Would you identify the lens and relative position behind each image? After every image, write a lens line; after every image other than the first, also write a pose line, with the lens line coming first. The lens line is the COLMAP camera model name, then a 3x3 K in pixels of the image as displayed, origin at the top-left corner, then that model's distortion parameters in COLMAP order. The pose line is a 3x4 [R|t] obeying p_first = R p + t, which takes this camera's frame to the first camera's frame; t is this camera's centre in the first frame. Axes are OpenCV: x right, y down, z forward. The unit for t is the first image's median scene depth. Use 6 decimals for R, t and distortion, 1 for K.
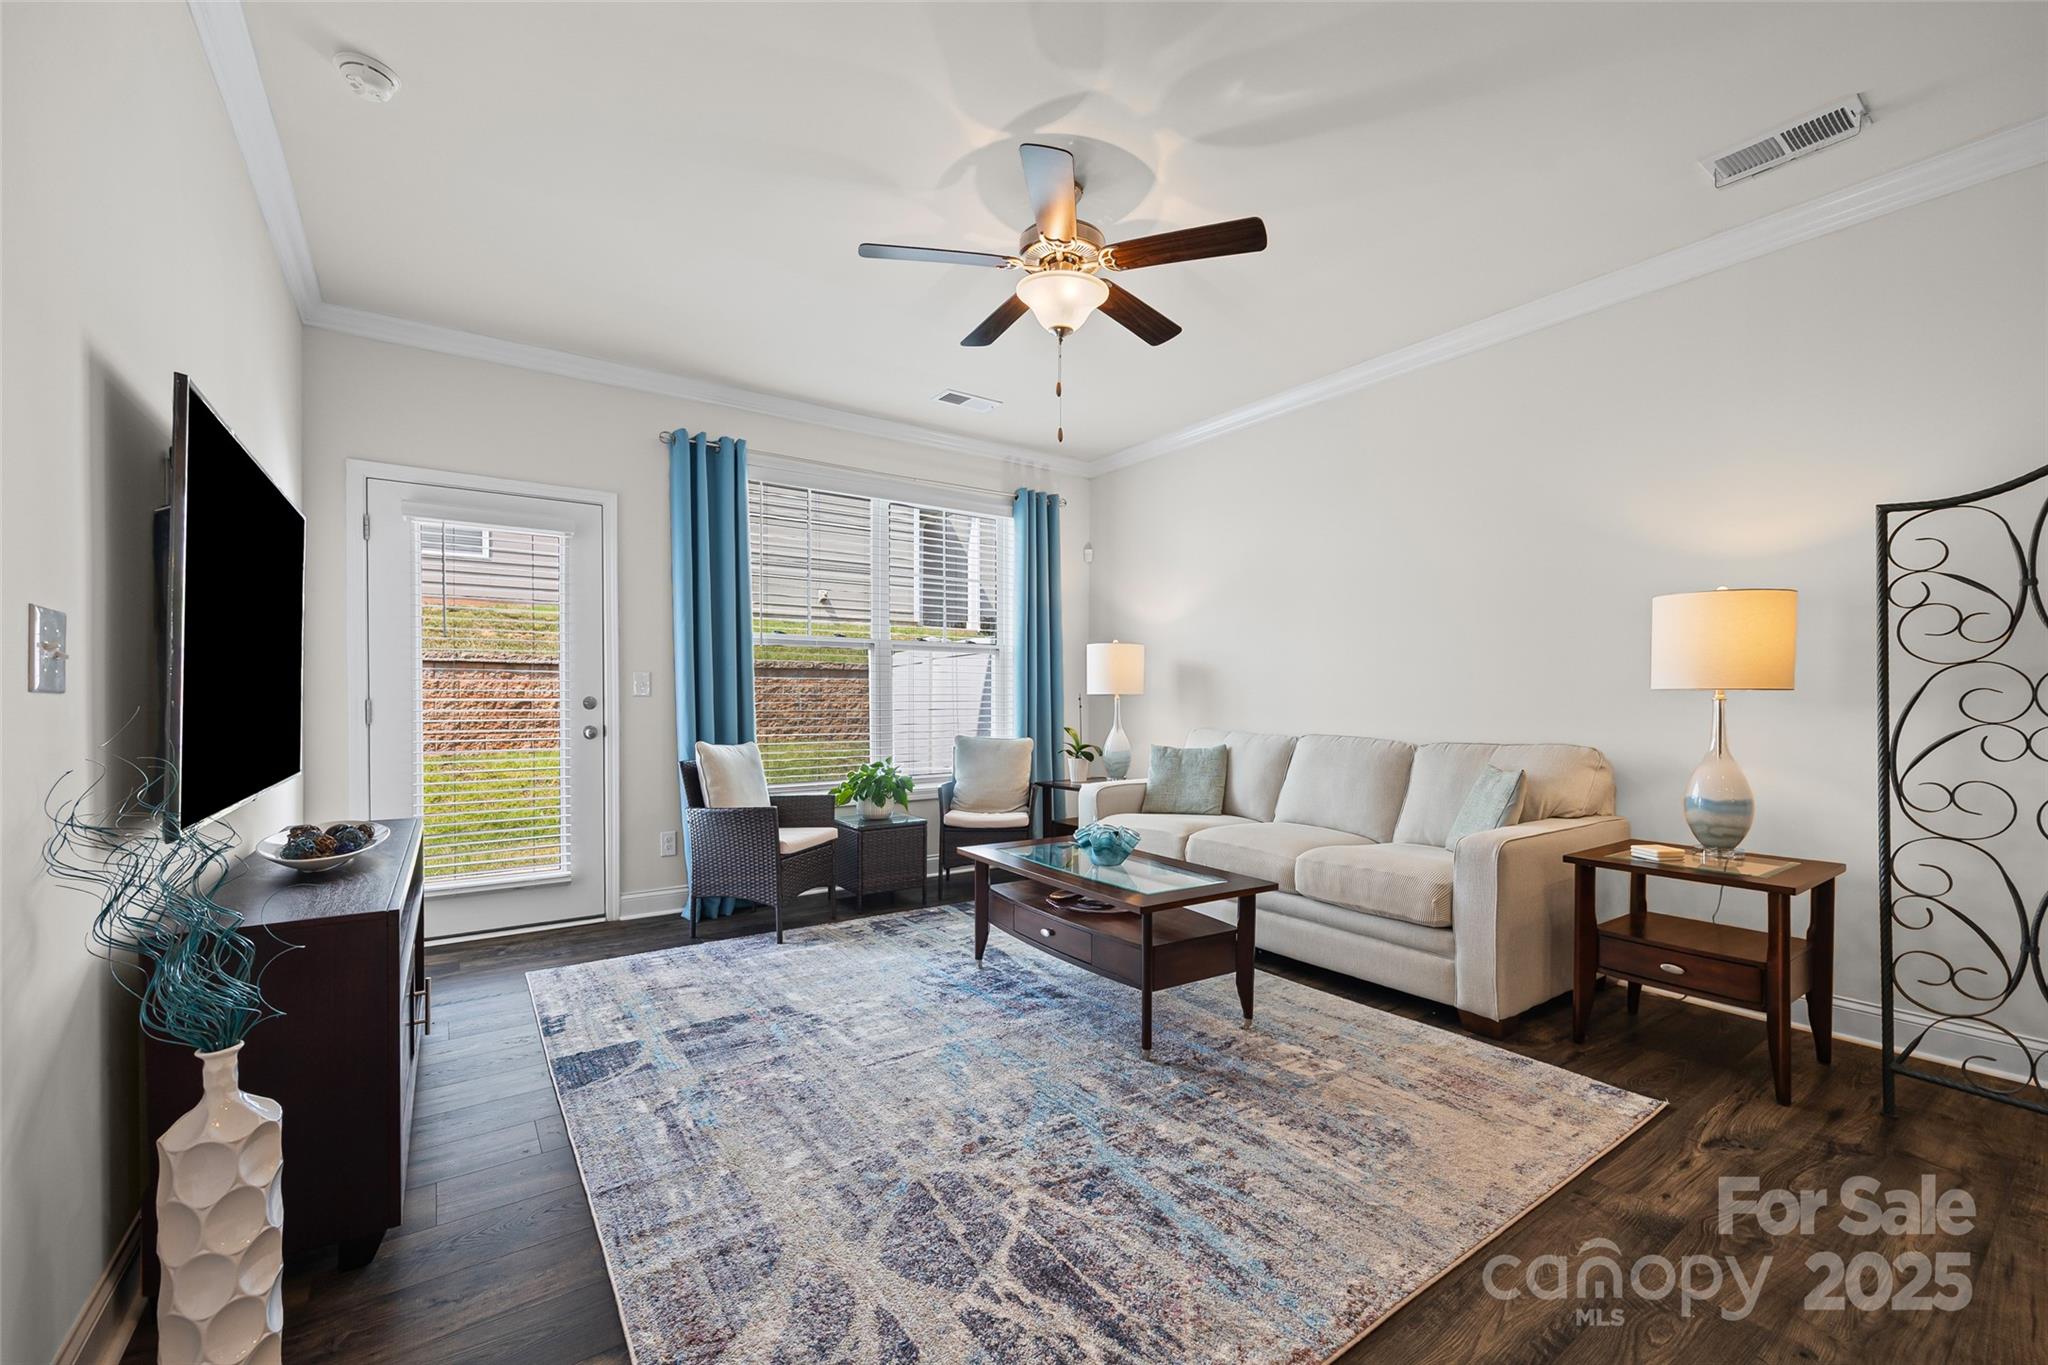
lens RADIAL K [[833.8, 0, 1027.4], [0, 833.8, 705.1], [0, 0, 1]] dist [-0.002374, -0.000181]
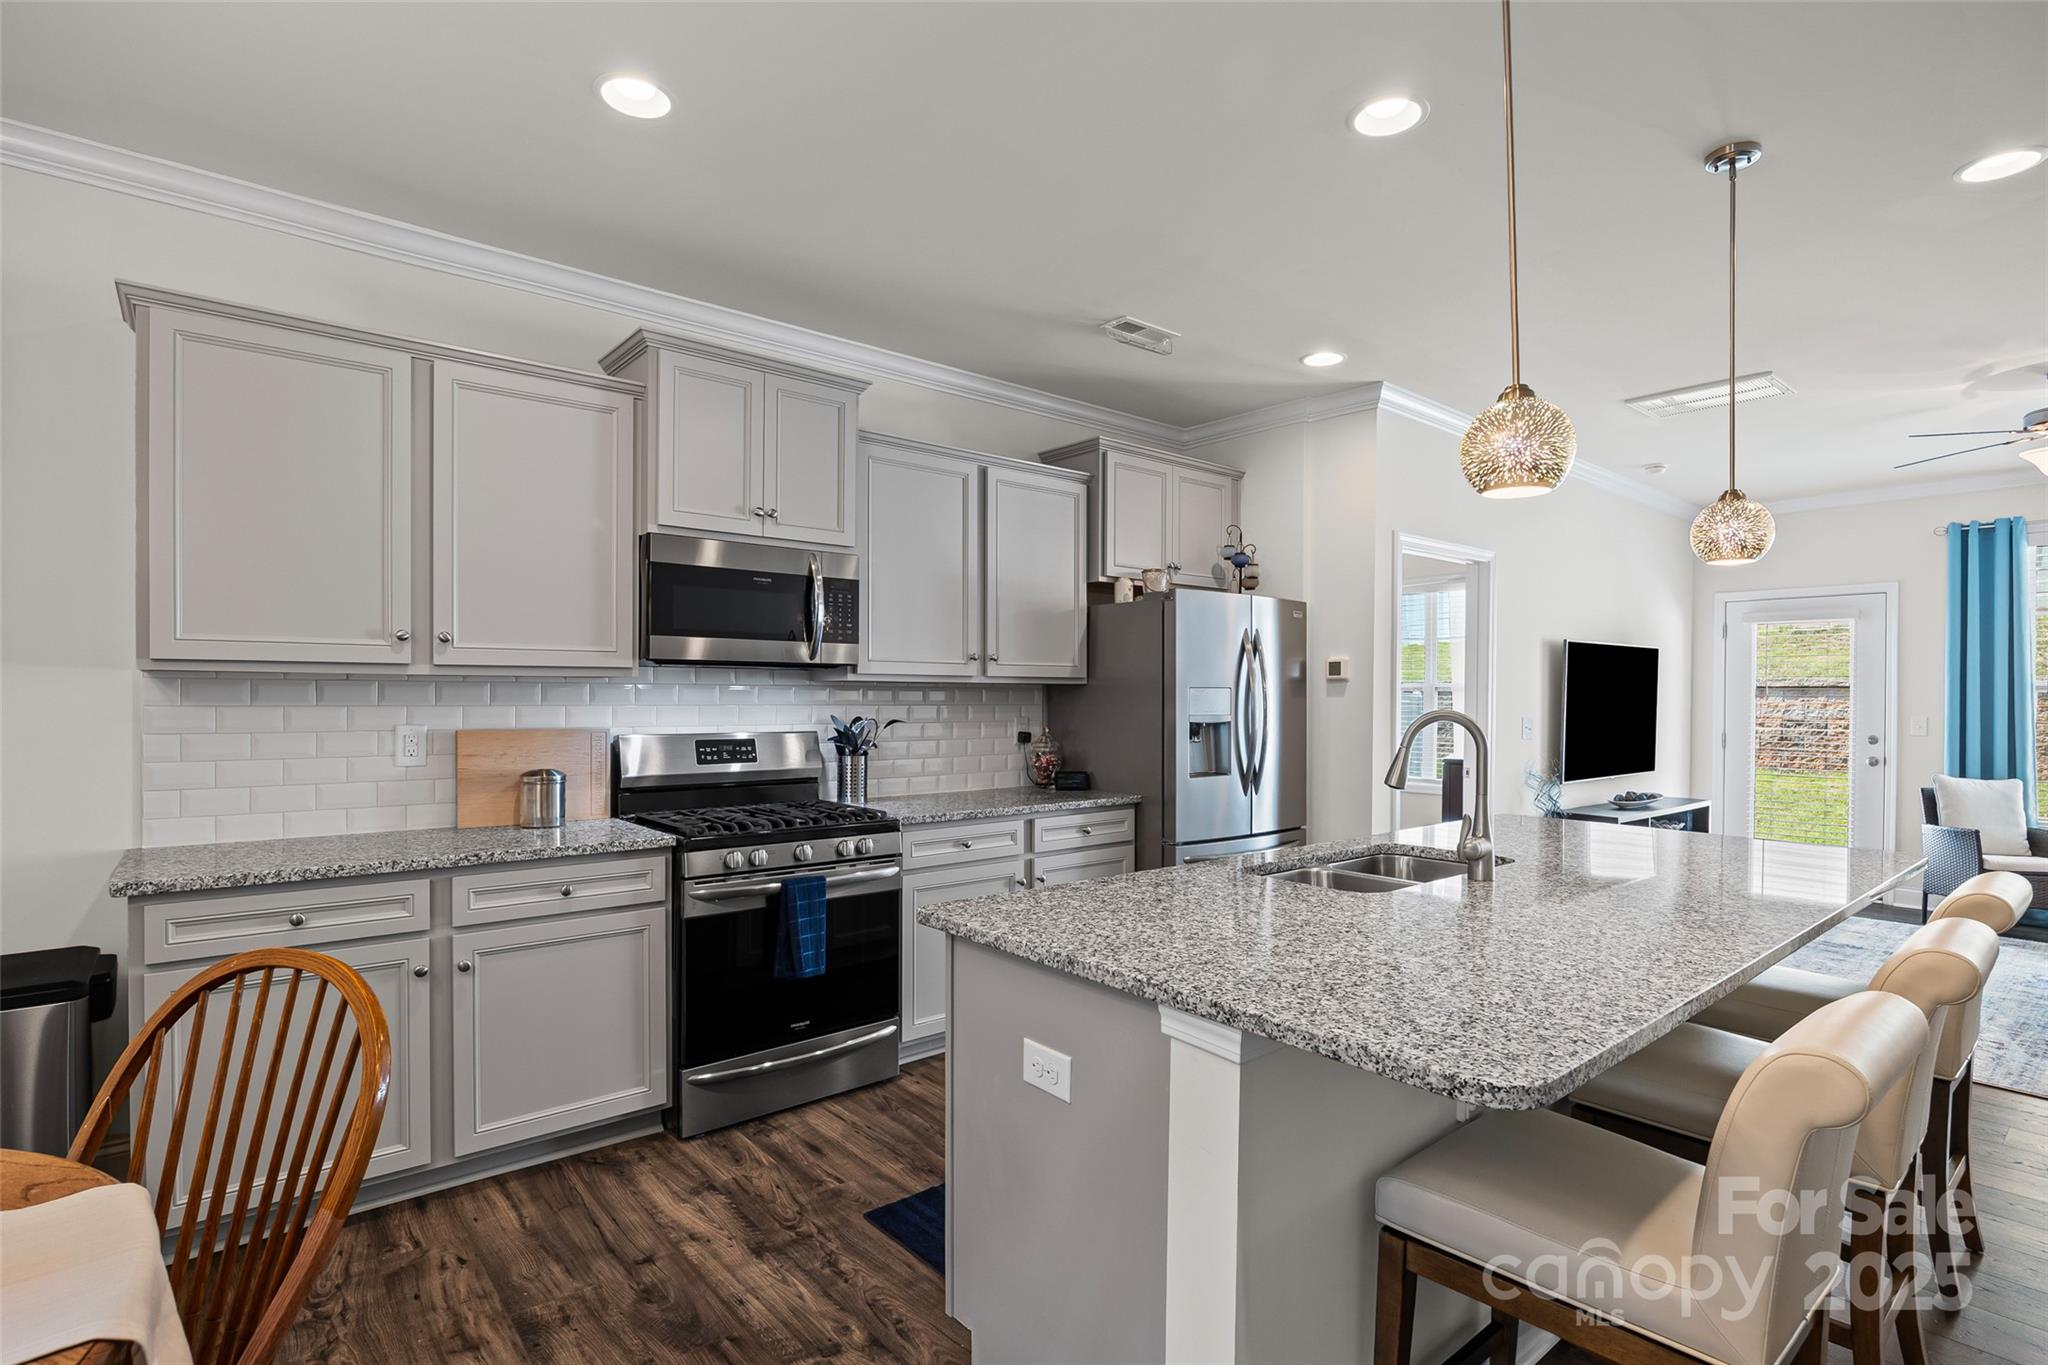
lens RADIAL K [[991.6, 0, 1023.9], [0, 991.6, 703.0], [0, 0, 1]] dist [-0.015824, 0.000119]
pose [[0.081760, 0.008091, -0.996619, 1.411010], [-0.013436, 0.999885, 0.007015, -0.081471], [0.996561, 0.012817, 0.081860, -0.753065]]
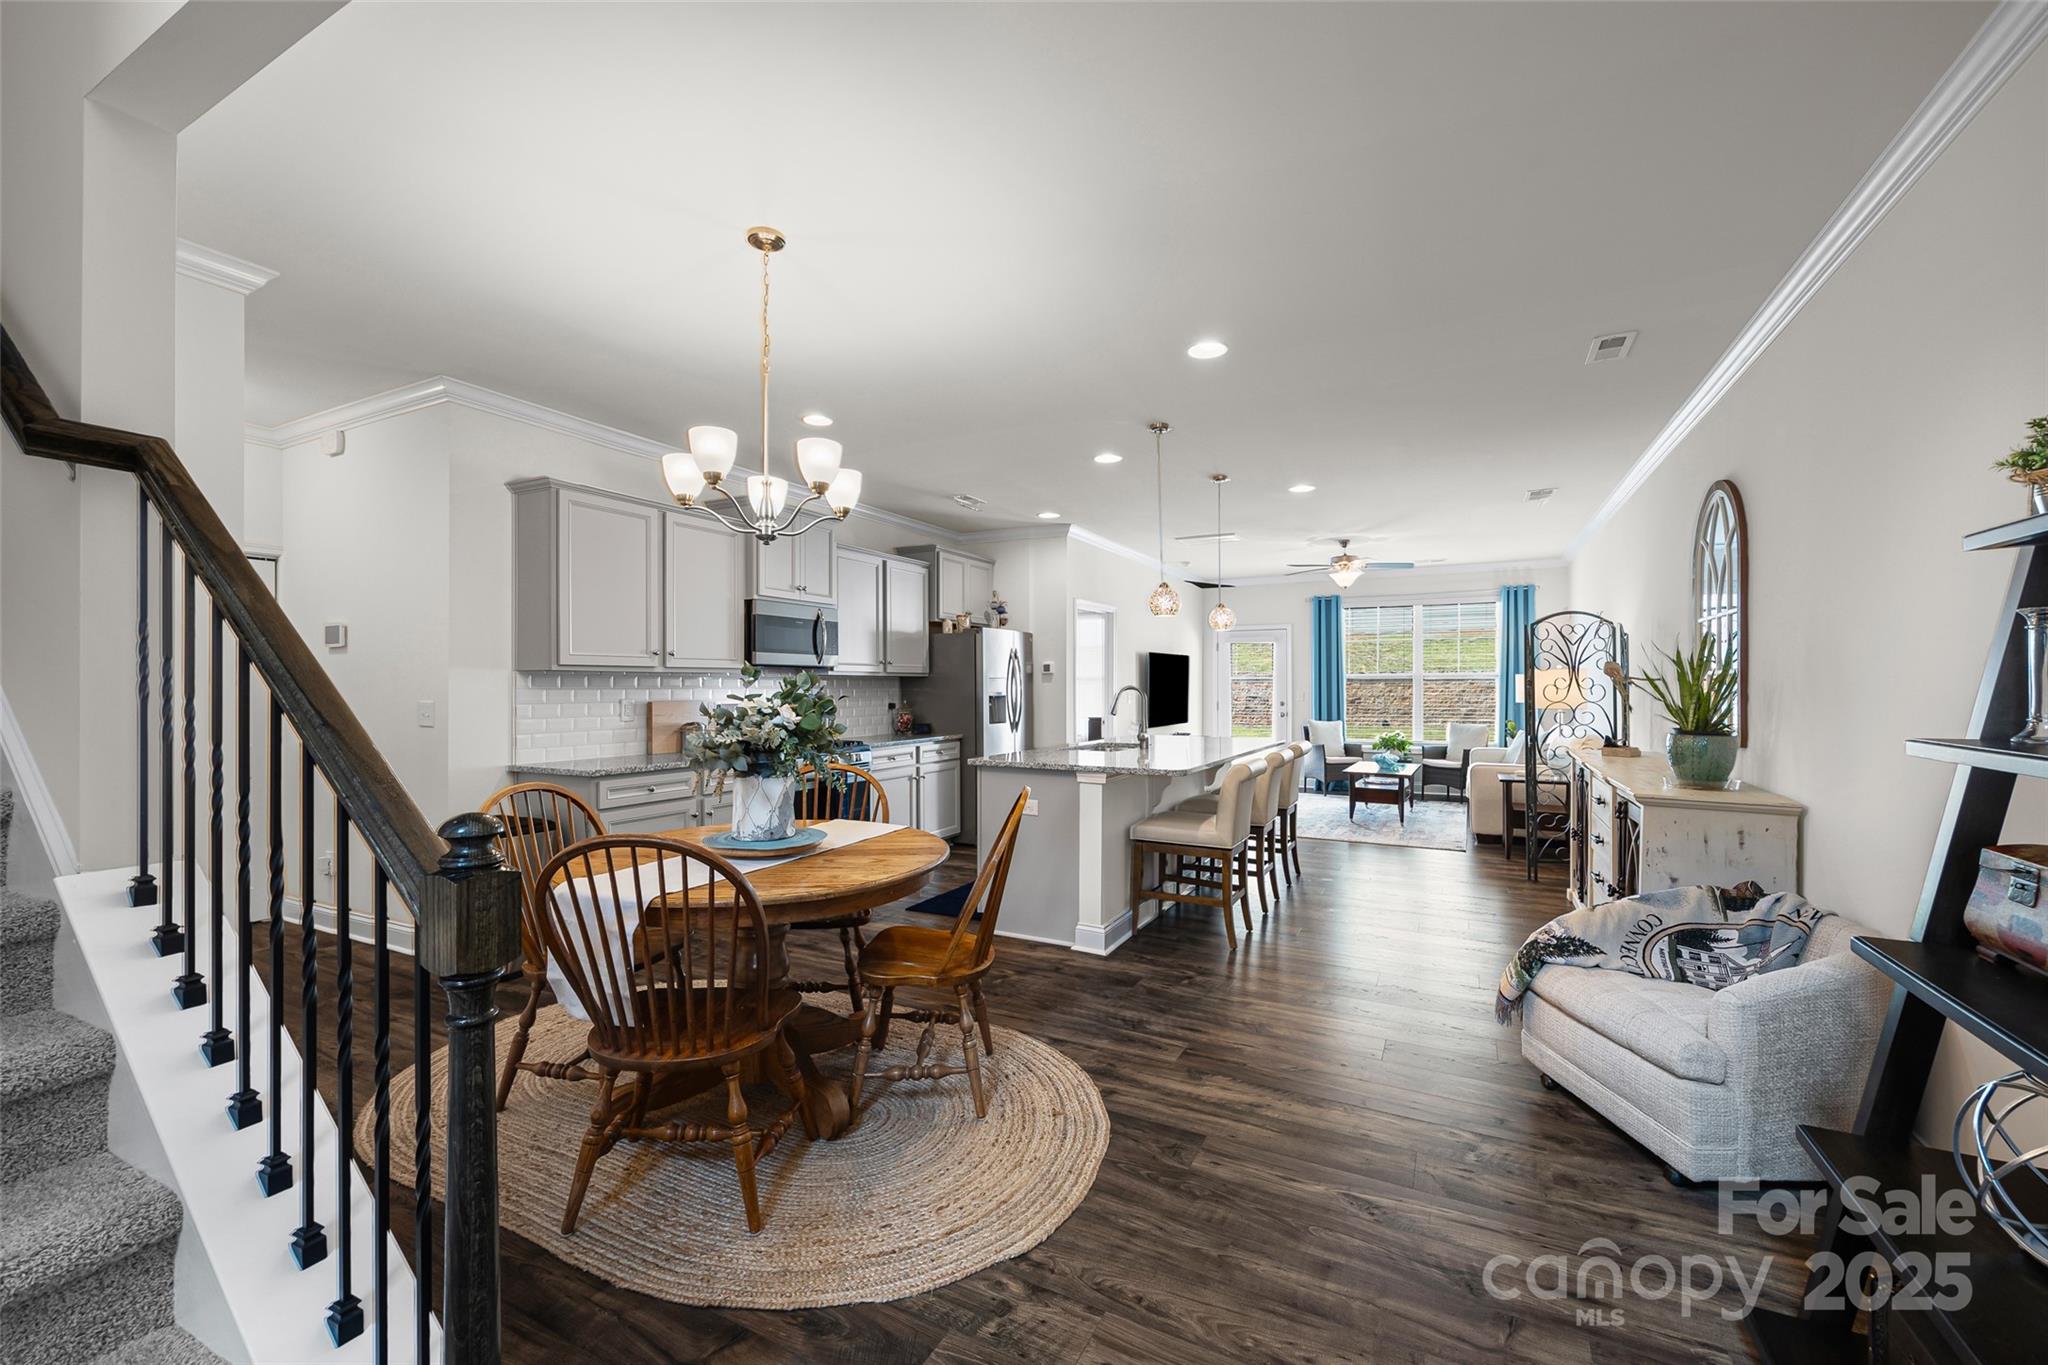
lens RADIAL K [[820.9, 0, 1031.5], [0, 820.9, 684.9], [0, 0, 1]] dist [-0.004039, -0.000253]
pose [[0.454395, -0.002482, -0.890797, 2.162996], [-0.005440, 0.999970, -0.005561, -0.064384], [0.890784, 0.007373, 0.454368, -1.375826]]
